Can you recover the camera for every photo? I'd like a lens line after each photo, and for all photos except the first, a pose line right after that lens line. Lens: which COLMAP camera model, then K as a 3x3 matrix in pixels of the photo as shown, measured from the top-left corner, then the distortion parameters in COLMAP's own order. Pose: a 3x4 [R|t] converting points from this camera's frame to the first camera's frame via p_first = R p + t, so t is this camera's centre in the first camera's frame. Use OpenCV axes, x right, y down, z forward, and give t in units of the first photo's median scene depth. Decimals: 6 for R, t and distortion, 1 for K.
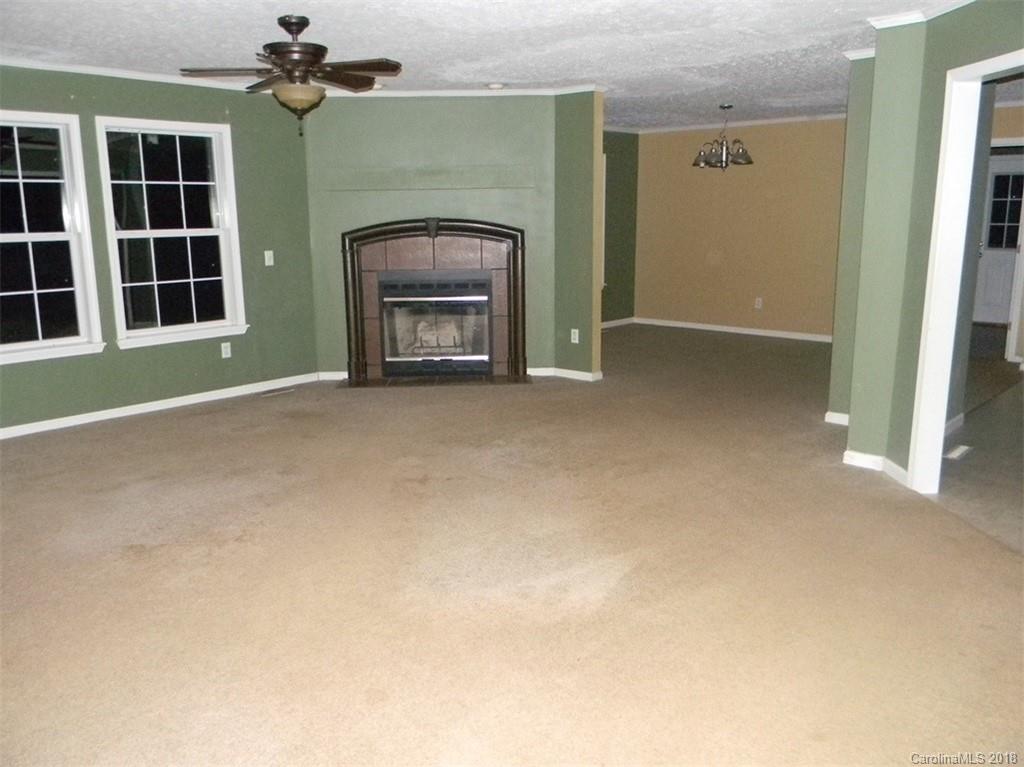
lens RADIAL K [[822.9, 0, 496.9], [0, 822.9, 368.0], [0, 0, 1]] dist [0.010650, -0.003440]
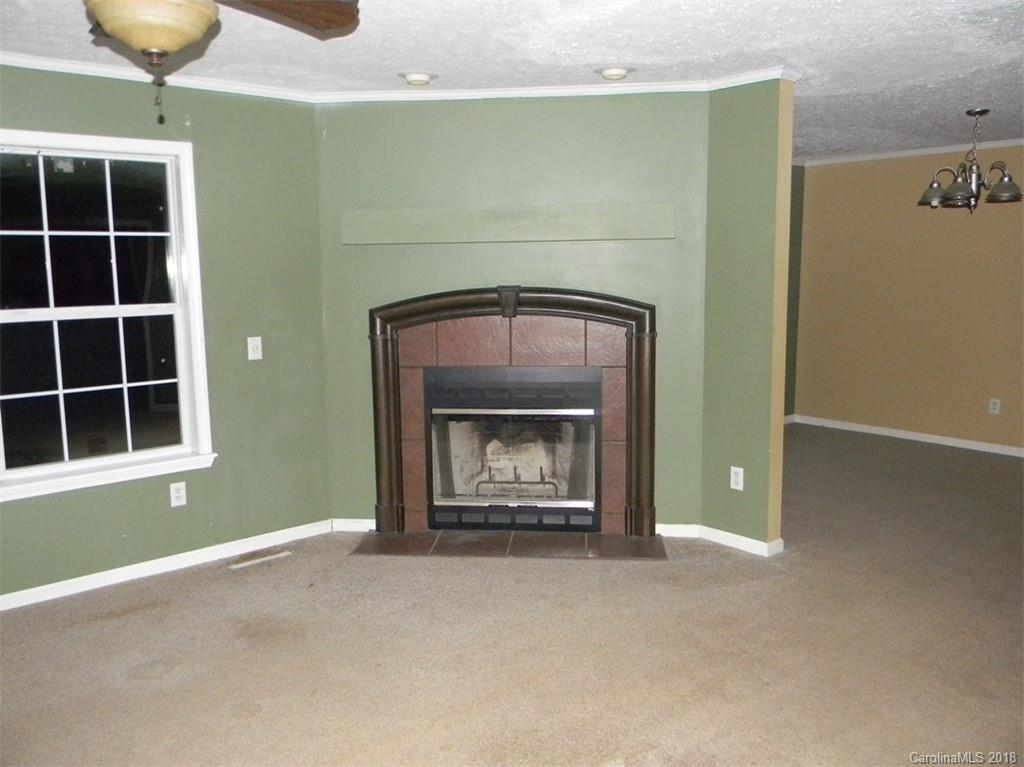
lens RADIAL K [[822.9, 0, 496.9], [0, 822.9, 368.0], [0, 0, 1]] dist [0.010650, -0.003440]
pose [[0.992134, 0.015981, -0.124159, -0.007681], [-0.023554, 0.997935, -0.059765, -0.079792], [0.122948, 0.062219, 0.990461, 0.365775]]
